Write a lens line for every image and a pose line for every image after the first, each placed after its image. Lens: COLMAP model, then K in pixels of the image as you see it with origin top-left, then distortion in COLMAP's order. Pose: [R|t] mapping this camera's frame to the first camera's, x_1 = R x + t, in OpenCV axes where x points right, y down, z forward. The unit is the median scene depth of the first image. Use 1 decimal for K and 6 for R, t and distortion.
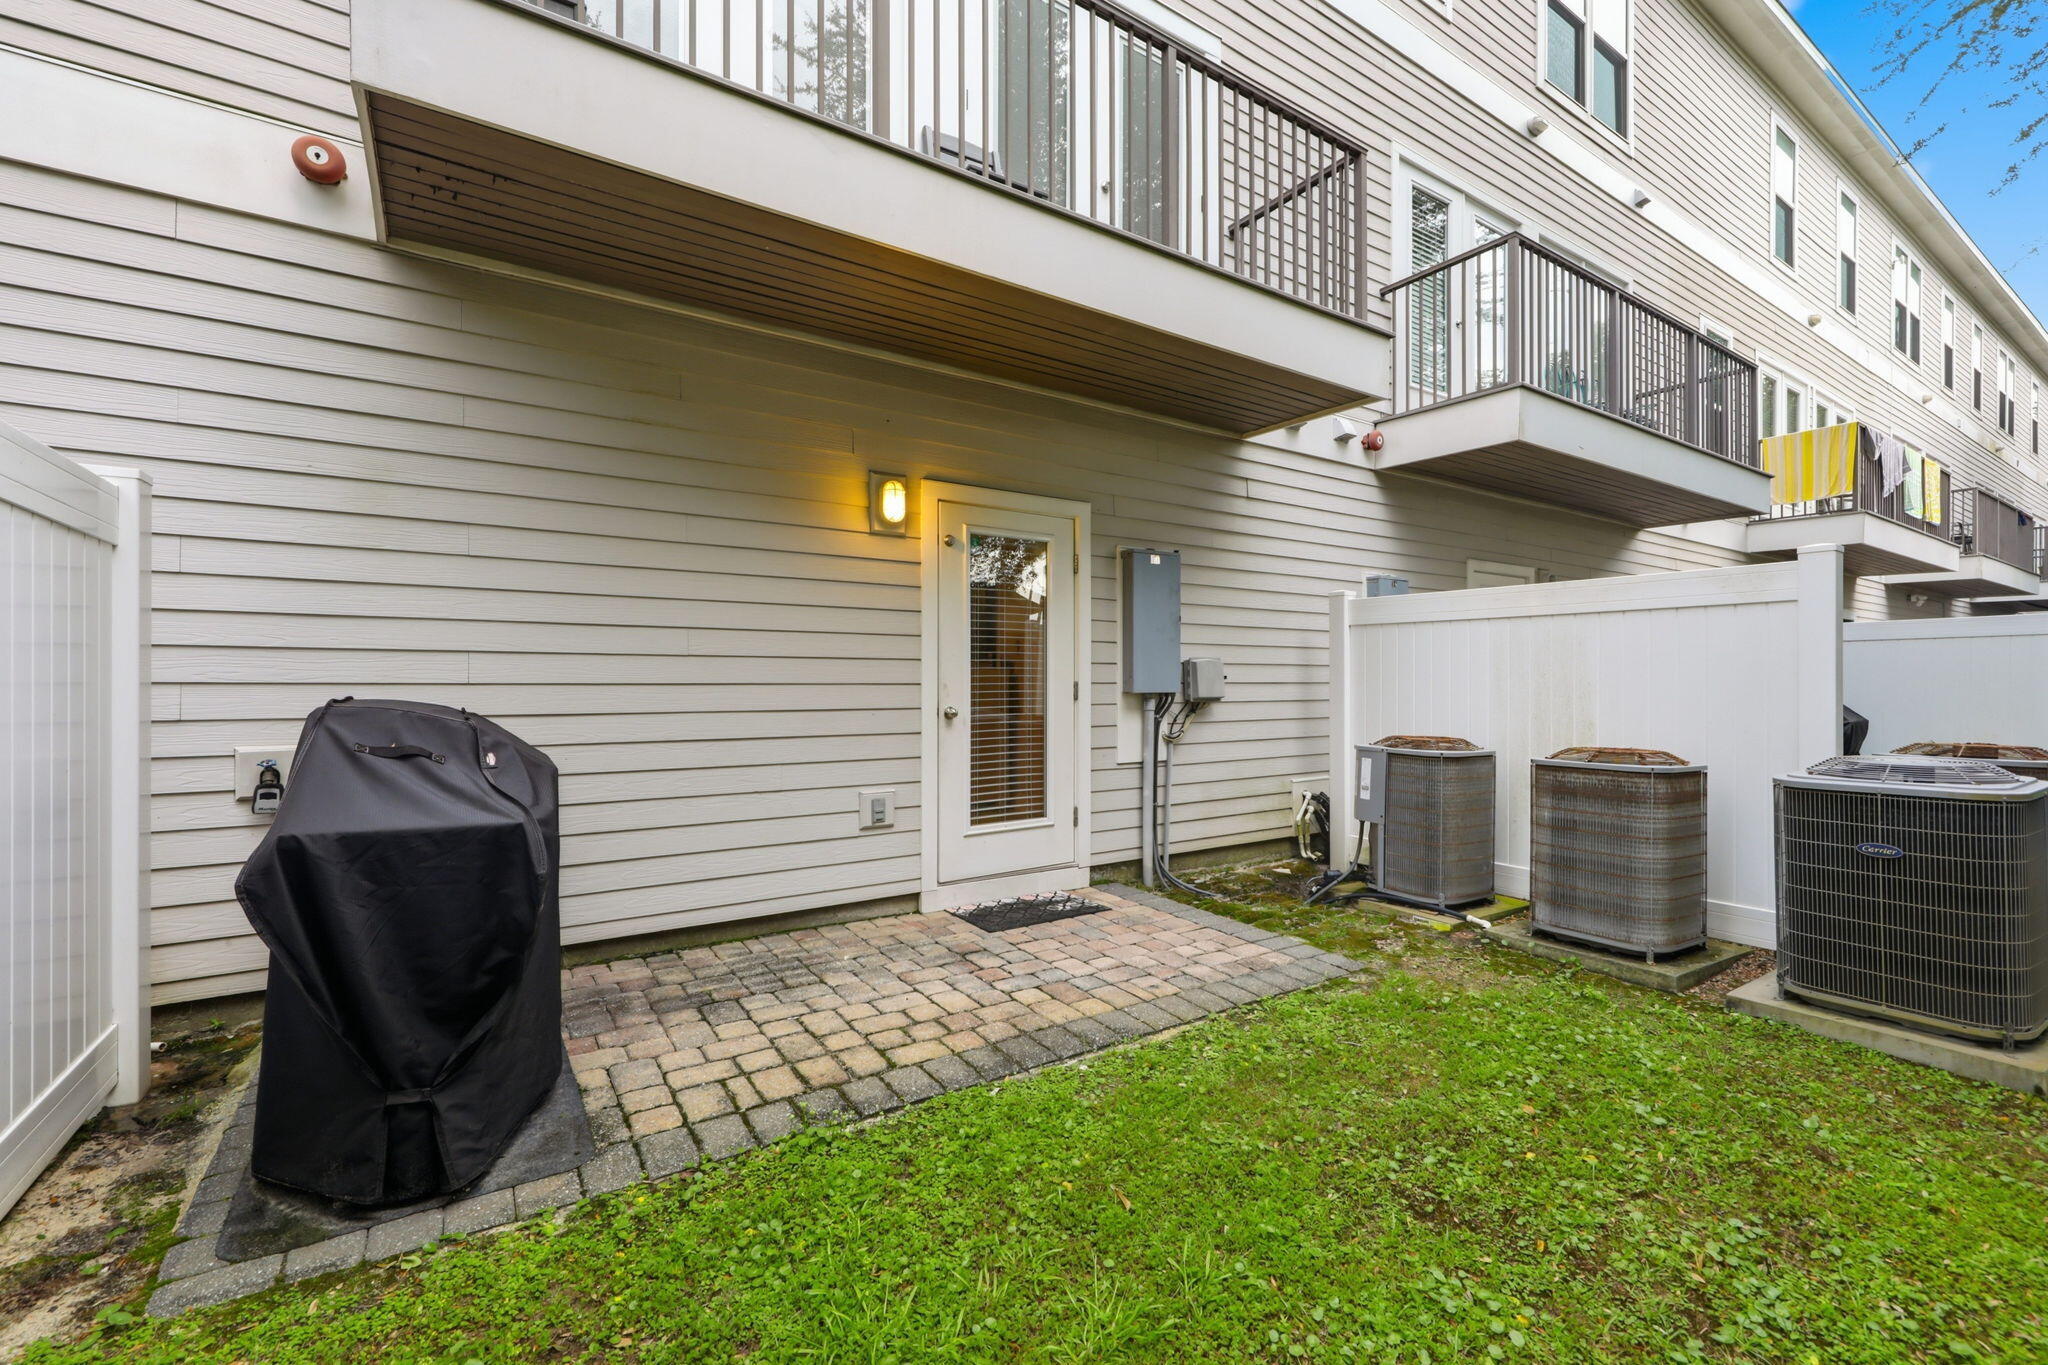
lens RADIAL K [[855.6, 0, 1024.0], [0, 855.6, 682.5], [0, 0, 1]] dist [0.000772, -0.000108]
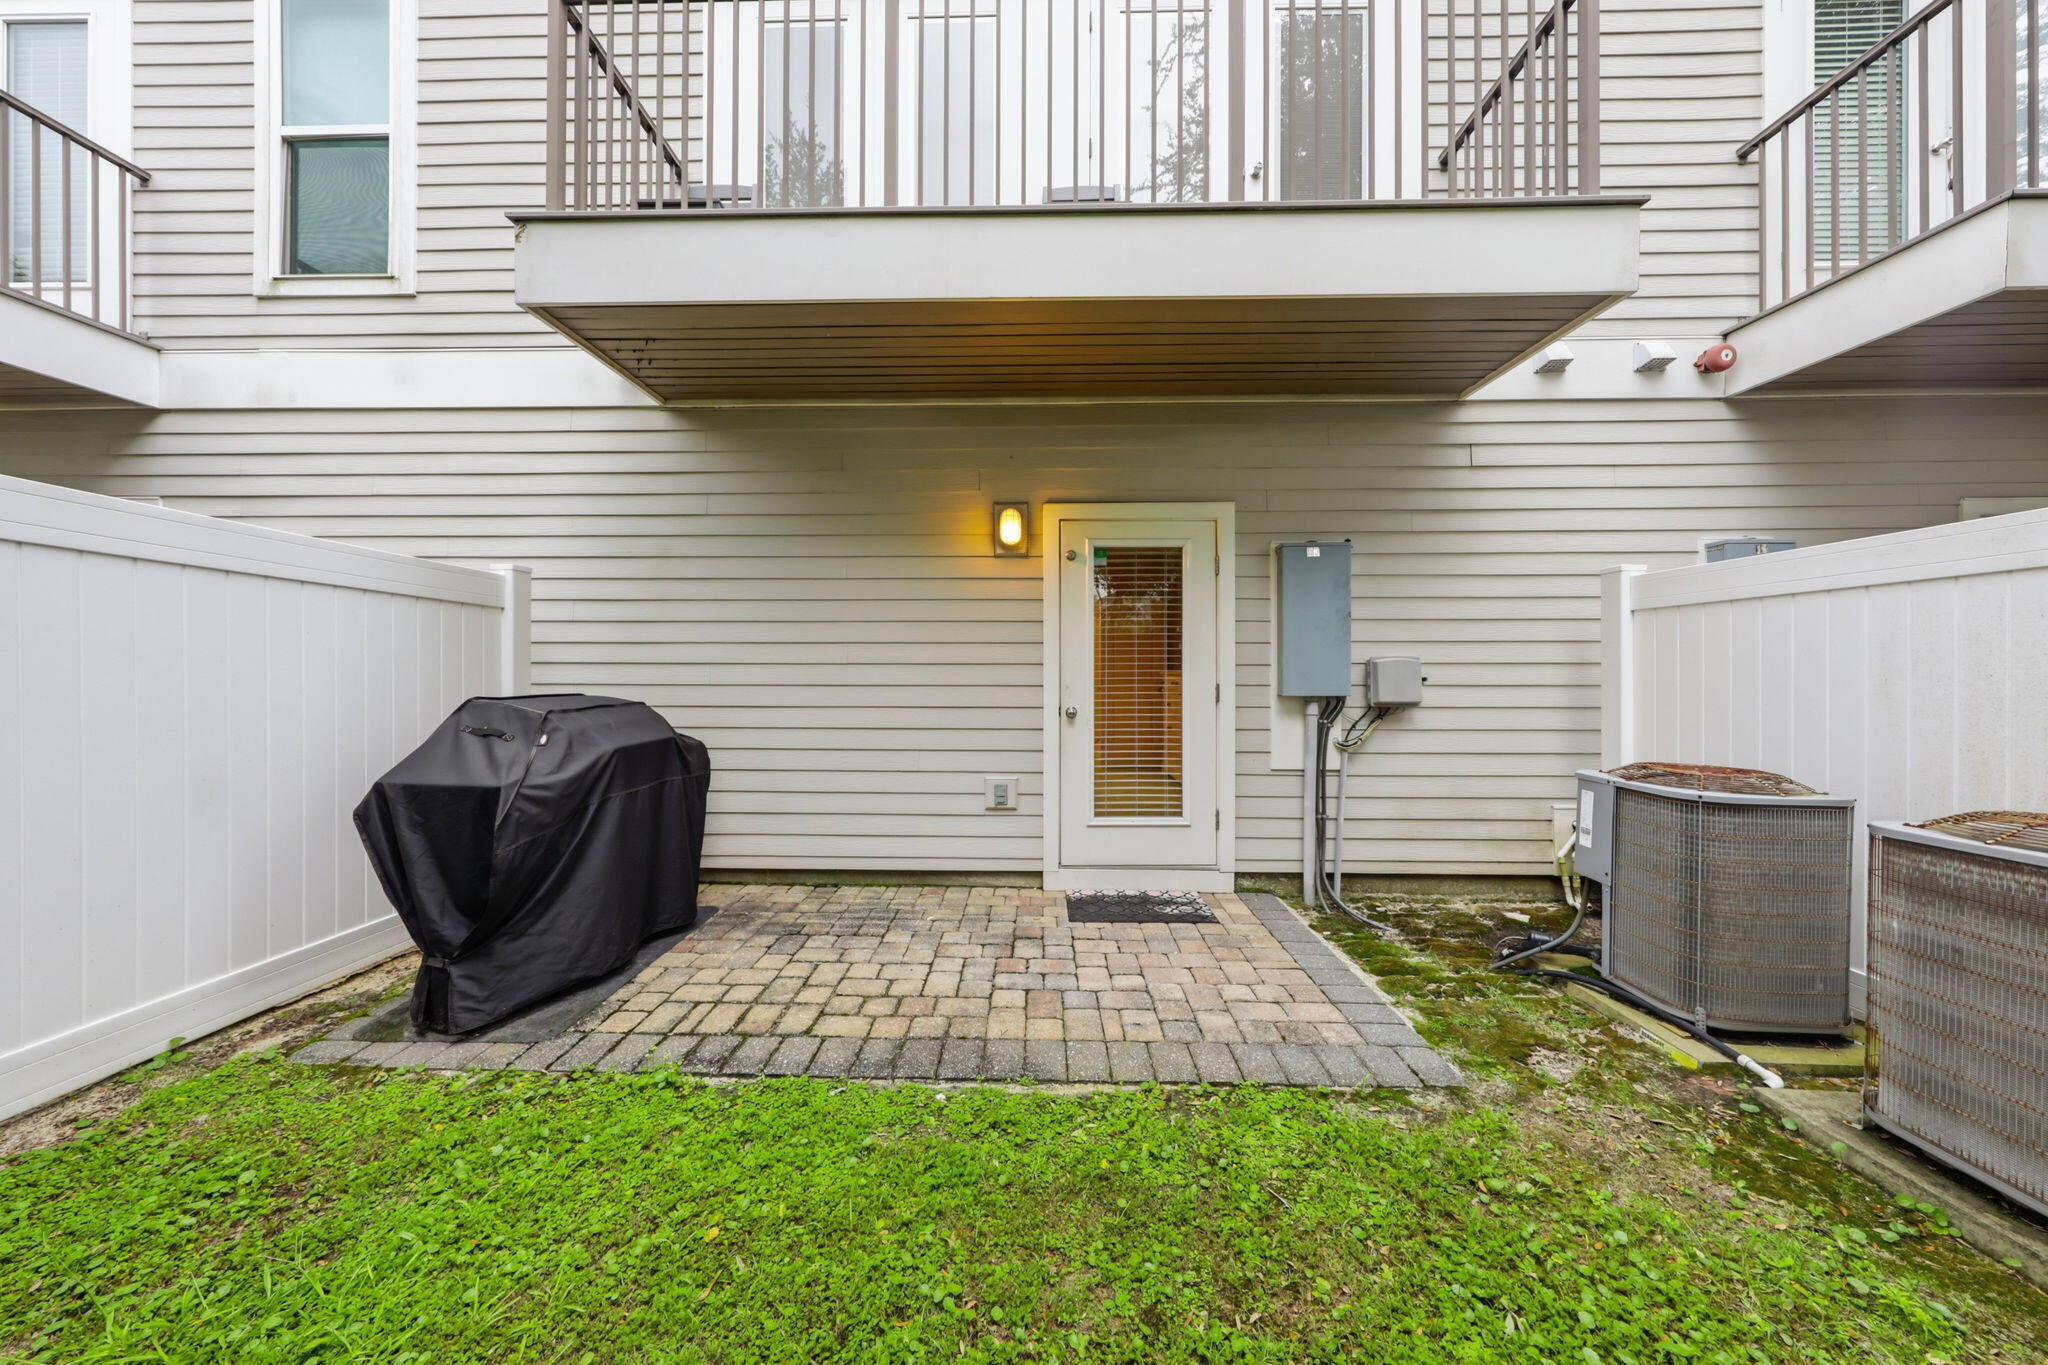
lens RADIAL K [[646.0, 0, 1024.0], [0, 646.0, 678.0], [0, 0, 1]] dist [0.003599, -0.001773]
pose [[0.820758, 0.000762, -0.571276, 0.344036], [-0.001100, 0.999999, -0.000247, -0.008172], [0.571275, 0.000831, 0.820758, 0.289062]]
